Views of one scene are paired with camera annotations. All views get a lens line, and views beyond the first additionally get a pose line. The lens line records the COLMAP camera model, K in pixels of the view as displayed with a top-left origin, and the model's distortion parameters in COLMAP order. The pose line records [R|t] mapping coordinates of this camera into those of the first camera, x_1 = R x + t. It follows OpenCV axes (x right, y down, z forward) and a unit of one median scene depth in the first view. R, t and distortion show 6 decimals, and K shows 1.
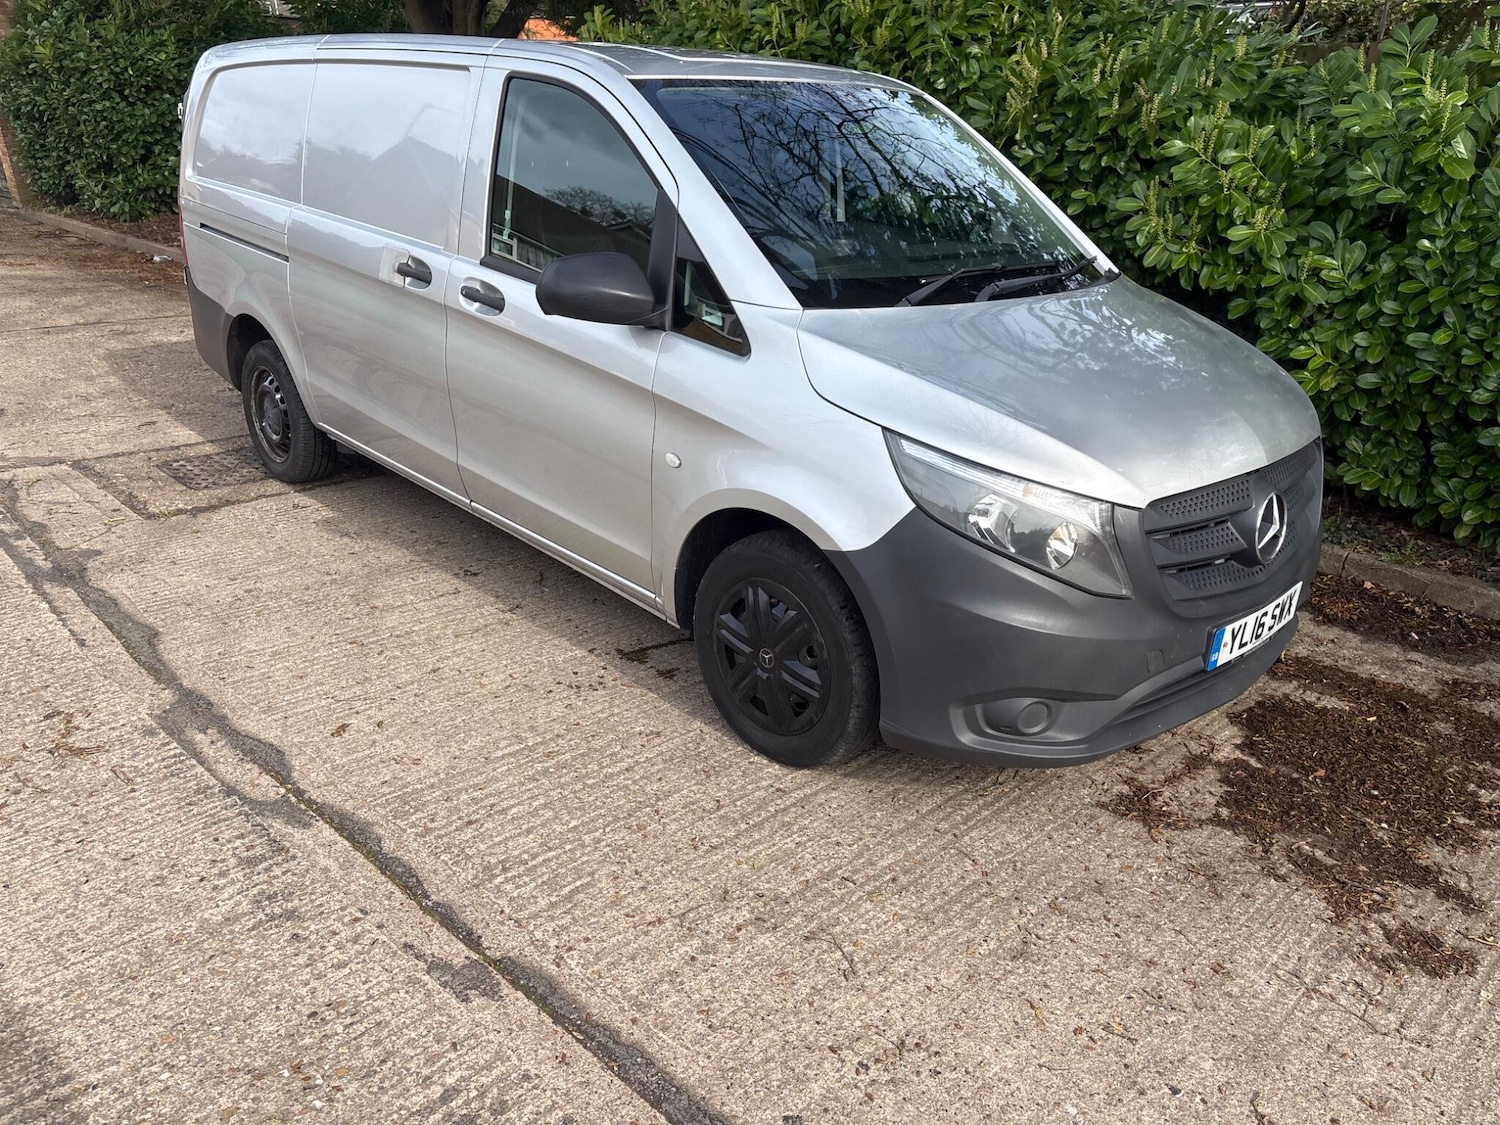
lens RADIAL K [[1152.9, 0, 727.5], [0, 1152.9, 570.5], [0, 0, 1]] dist [0.058992, -0.072427]
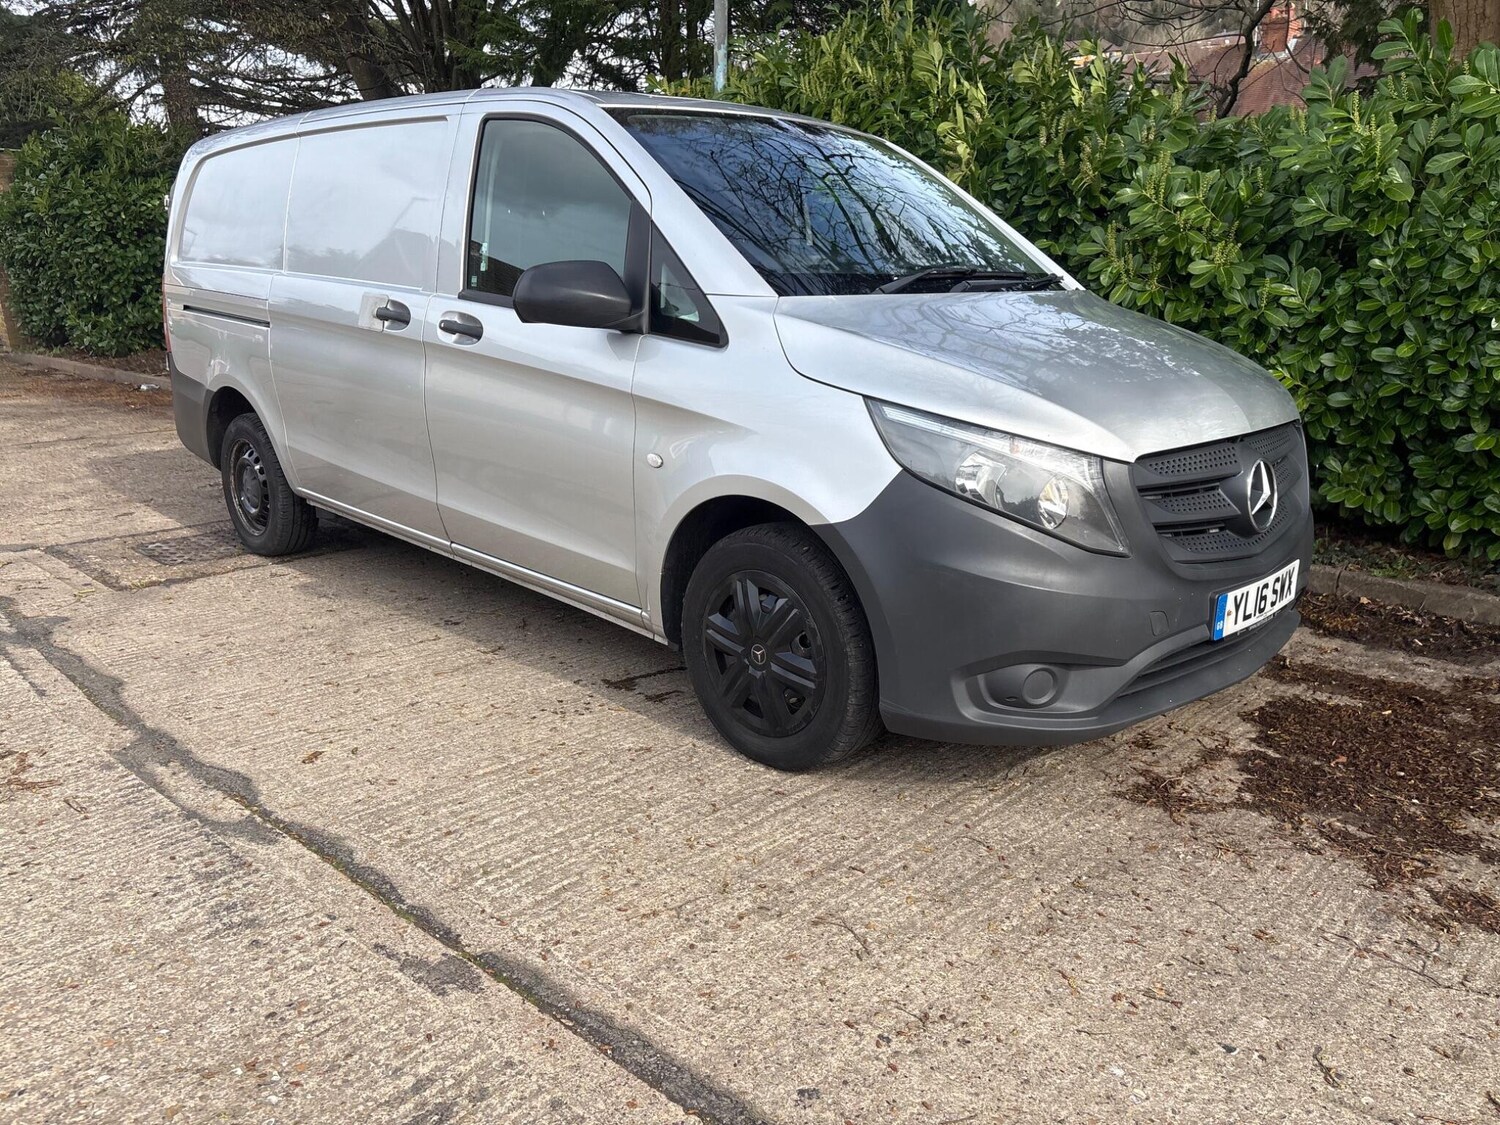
lens RADIAL K [[1144.1, 0, 733.6], [0, 1144.1, 557.6], [0, 0, 1]] dist [0.061618, -0.074965]
pose [[0.999134, -0.036832, 0.019370, -0.002501], [0.039071, 0.990485, -0.131956, 0.118504], [-0.014325, 0.132598, 0.991066, 0.044719]]
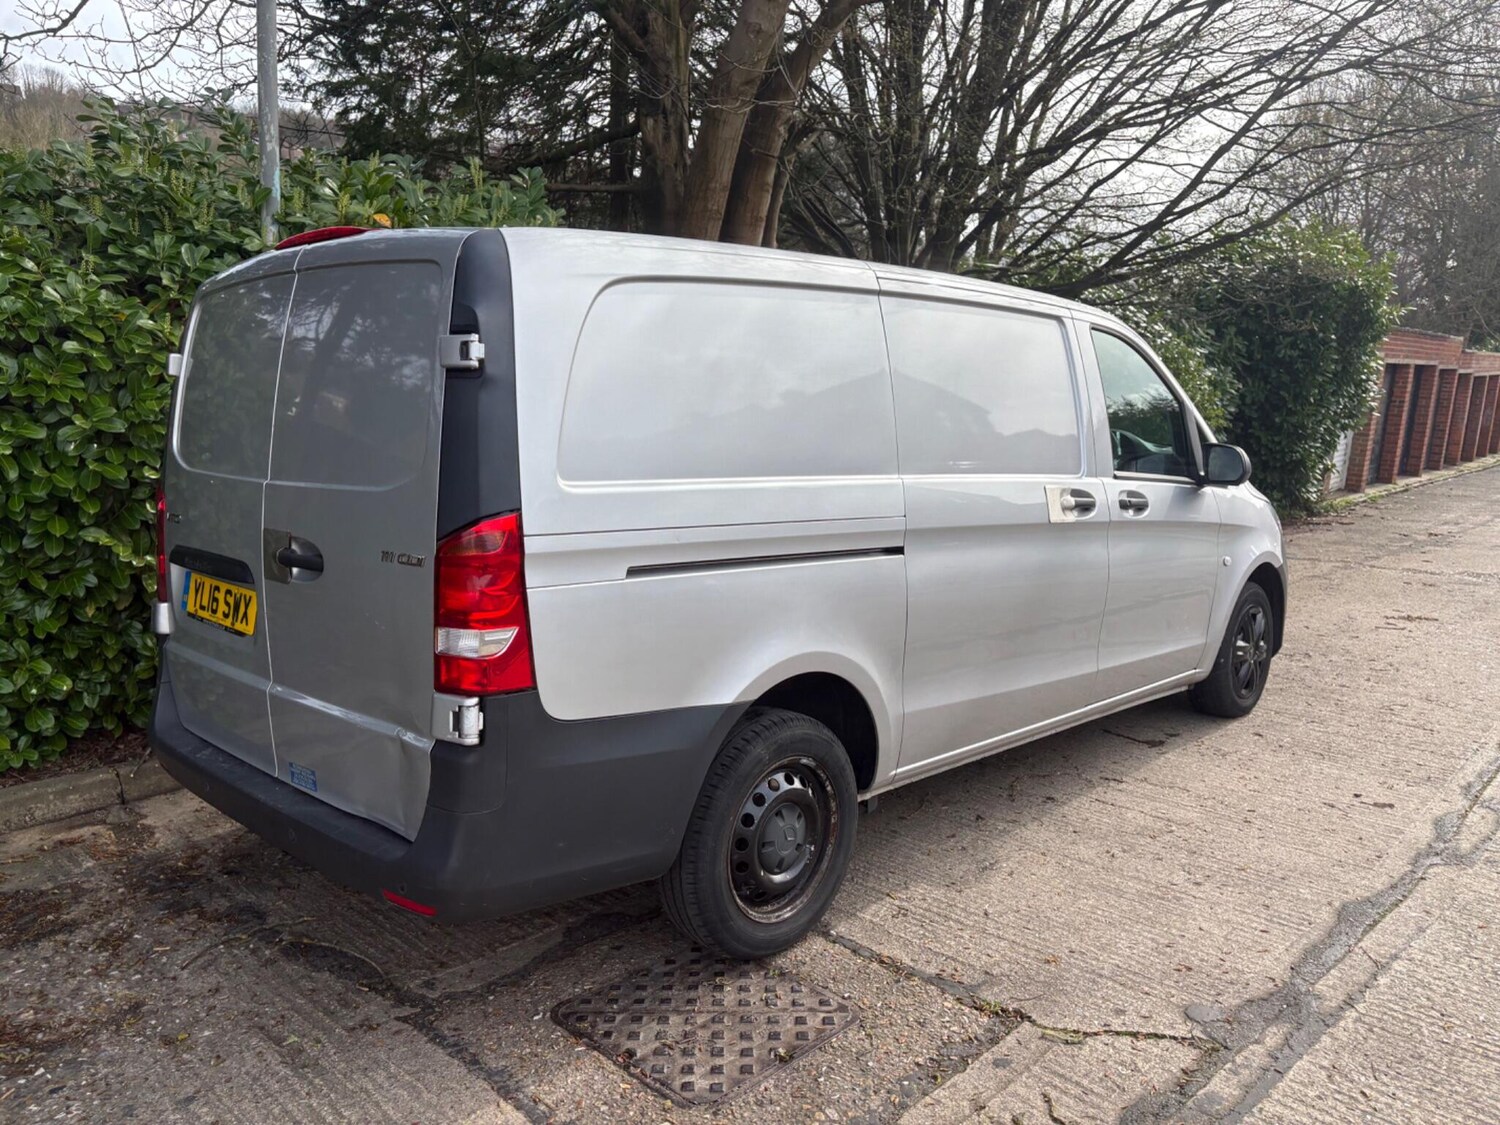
lens RADIAL K [[1138.1, 0, 752.2], [0, 1138.1, 558.6], [0, 0, 1]] dist [0.057372, -0.063191]
pose [[-0.062757, -0.167669, 0.983844, -1.570748], [0.367815, 0.912513, 0.178974, -0.626738], [-0.927779, 0.373104, 0.004404, 1.611847]]
